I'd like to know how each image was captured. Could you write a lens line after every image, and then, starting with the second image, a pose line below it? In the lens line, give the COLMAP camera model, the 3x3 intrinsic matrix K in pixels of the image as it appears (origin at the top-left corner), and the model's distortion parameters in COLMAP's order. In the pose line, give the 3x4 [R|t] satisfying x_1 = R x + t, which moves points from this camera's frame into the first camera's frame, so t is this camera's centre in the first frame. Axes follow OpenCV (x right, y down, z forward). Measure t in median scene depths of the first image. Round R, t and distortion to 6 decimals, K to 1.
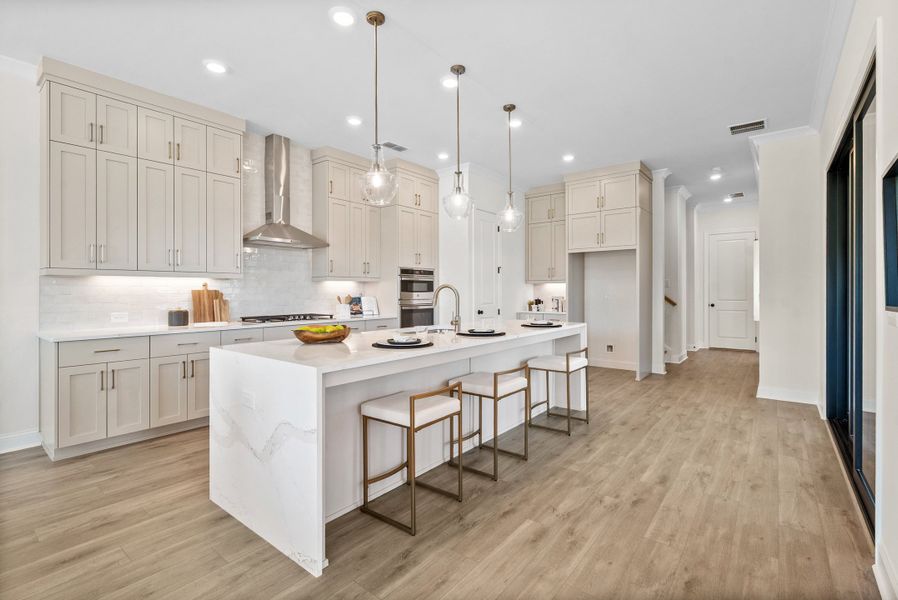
lens RADIAL K [[412.6, 0, 446.5], [0, 412.6, 293.4], [0, 0, 1]] dist [-0.002423, -0.000125]
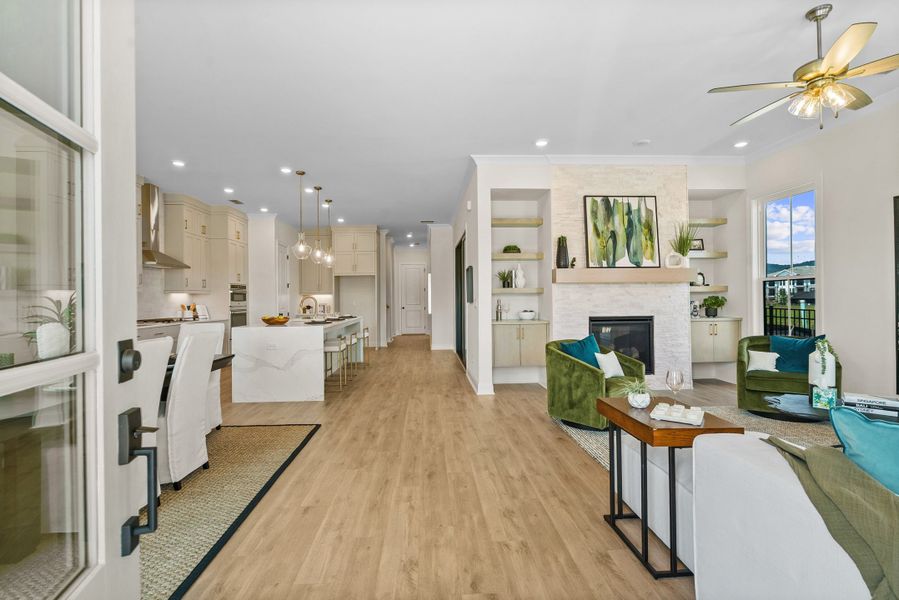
lens RADIAL K [[413.0, 0, 447.0], [0, 413.0, 293.4], [0, 0, 1]] dist [-0.002423, -0.000125]
pose [[0.750443, 0.002432, 0.660931, -0.626516], [0.011894, 0.999782, -0.017184, 0.003660], [-0.660828, 0.020756, 0.750250, -0.687425]]
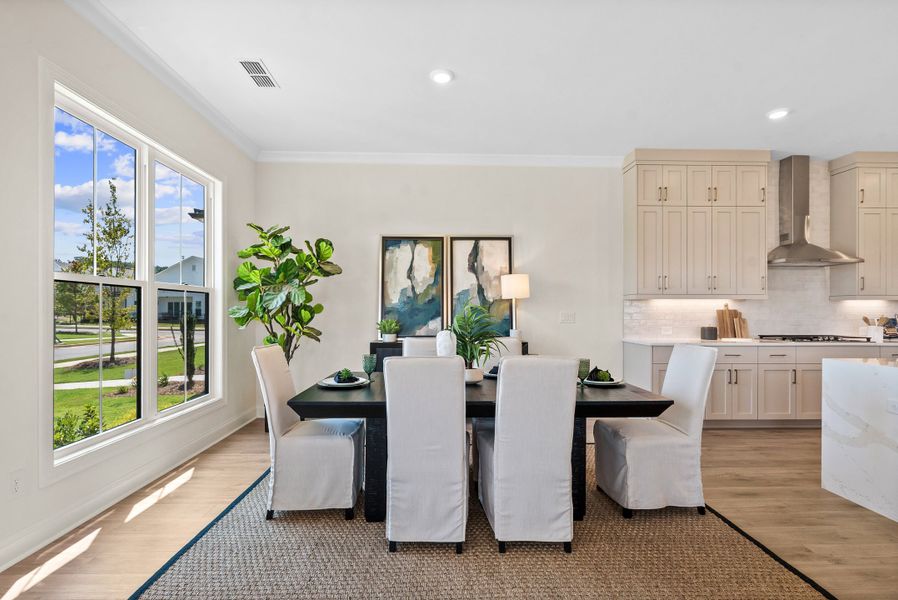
lens RADIAL K [[416.6, 0, 448.0], [0, 416.6, 312.1], [0, 0, 1]] dist [-0.002800, -0.000258]
pose [[0.650138, 0.011576, -0.759728, -0.206258], [-0.009288, 0.999930, 0.007288, -0.002704], [0.759759, 0.002318, 0.650200, -0.332375]]
